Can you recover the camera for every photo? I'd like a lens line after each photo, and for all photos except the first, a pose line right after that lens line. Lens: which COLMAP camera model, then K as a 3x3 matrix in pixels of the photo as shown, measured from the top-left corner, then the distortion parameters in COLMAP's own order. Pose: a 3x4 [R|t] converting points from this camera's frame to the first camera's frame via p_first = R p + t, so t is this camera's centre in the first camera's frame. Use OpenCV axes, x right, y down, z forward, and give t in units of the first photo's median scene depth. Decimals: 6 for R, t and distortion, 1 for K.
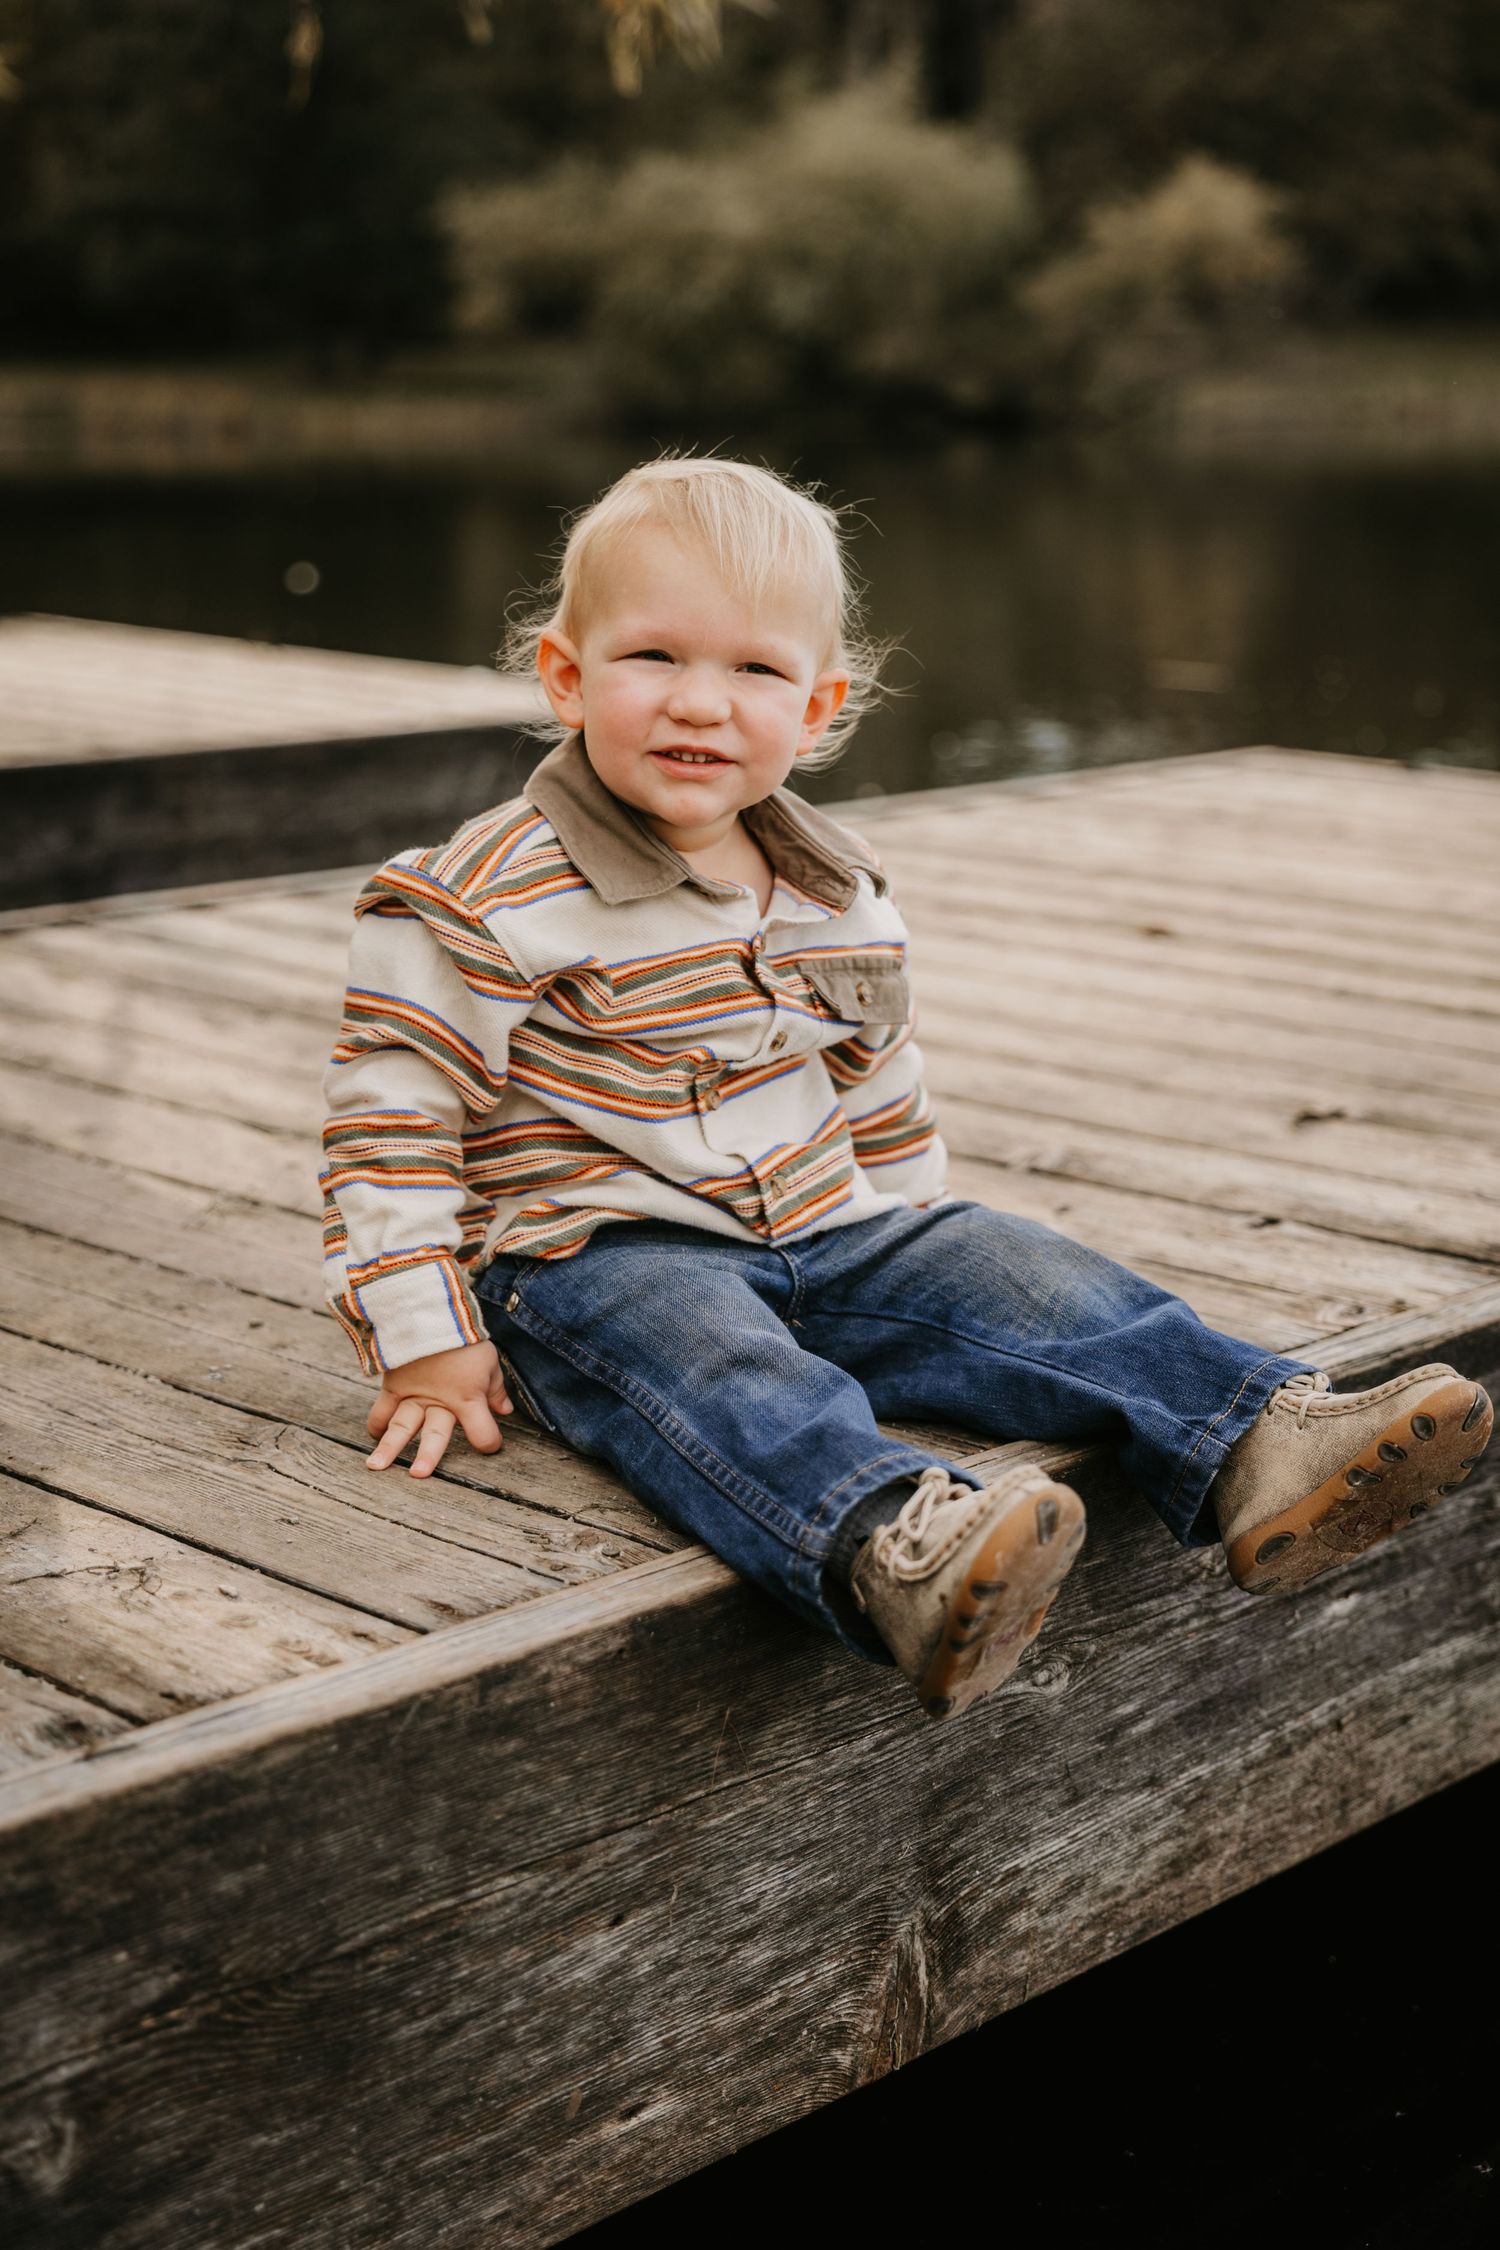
lens RADIAL K [[3345.5, 0, 739.8], [0, 3345.5, 1084.2], [0, 0, 1]] dist [0.021469, 0.000000]
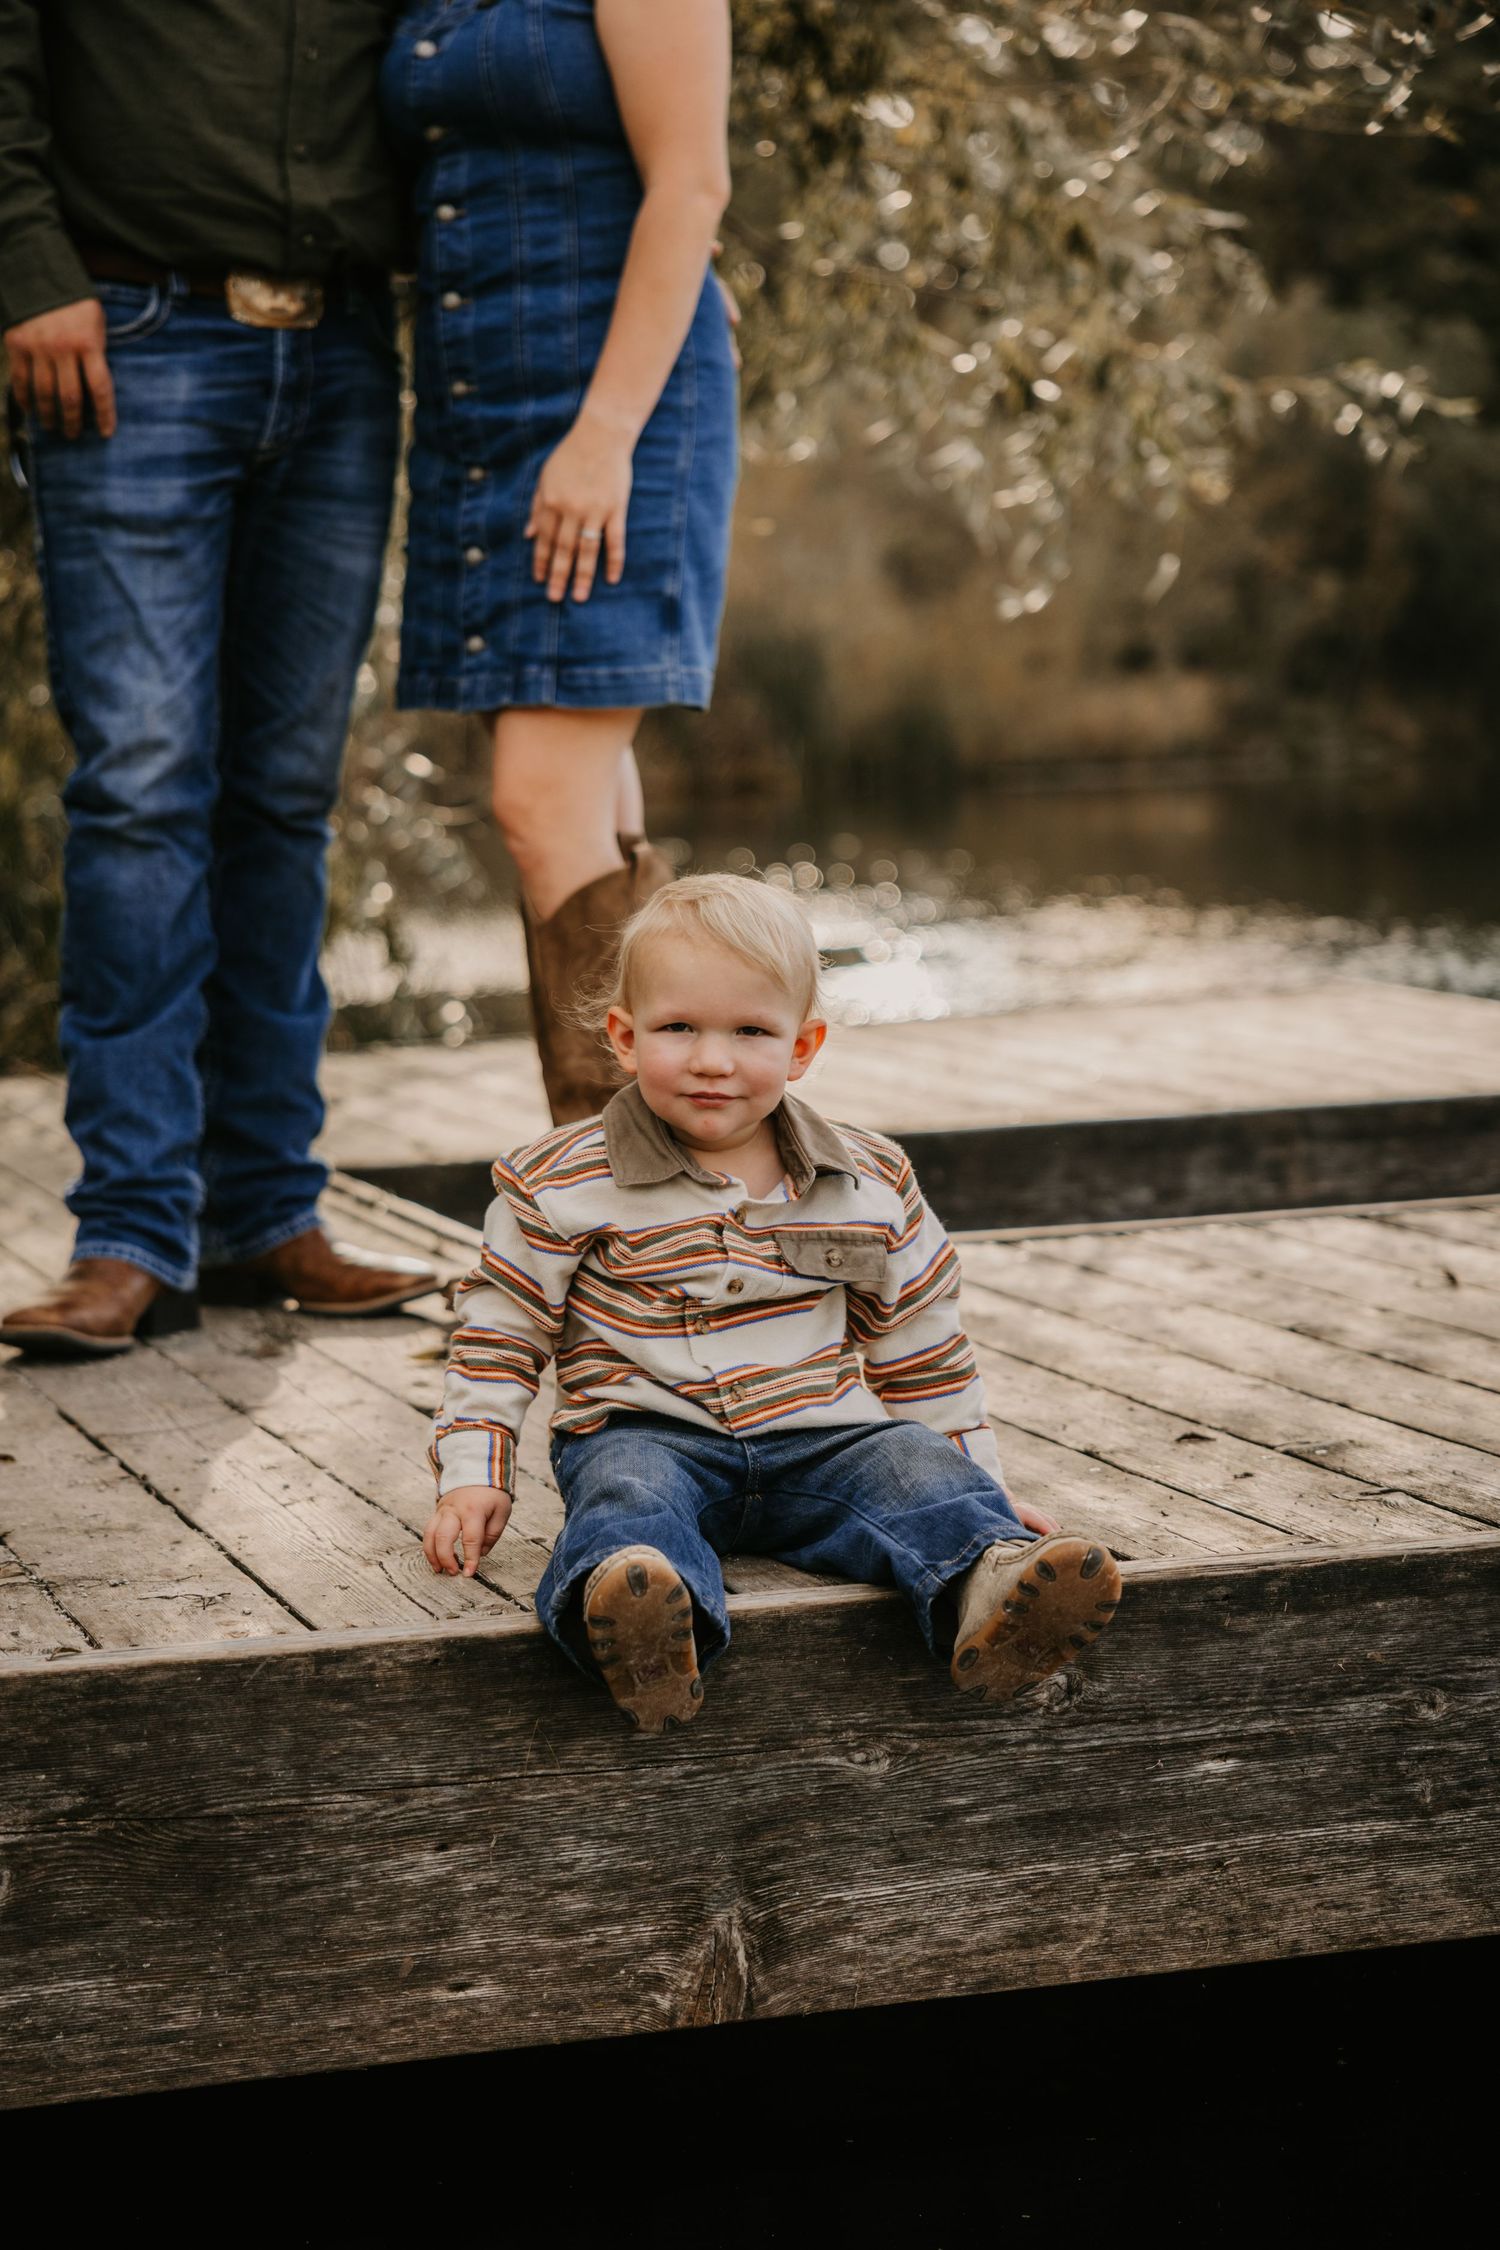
lens RADIAL K [[4308.1, 0, 752.3], [0, 4308.1, 1123.2], [0, 0, 1]] dist [0.029657, 0.000000]
pose [[0.878476, 0.010988, -0.477661, 0.910709], [-0.063450, 0.993564, -0.093837, 0.090856], [0.473556, 0.112741, 0.873519, -0.594600]]
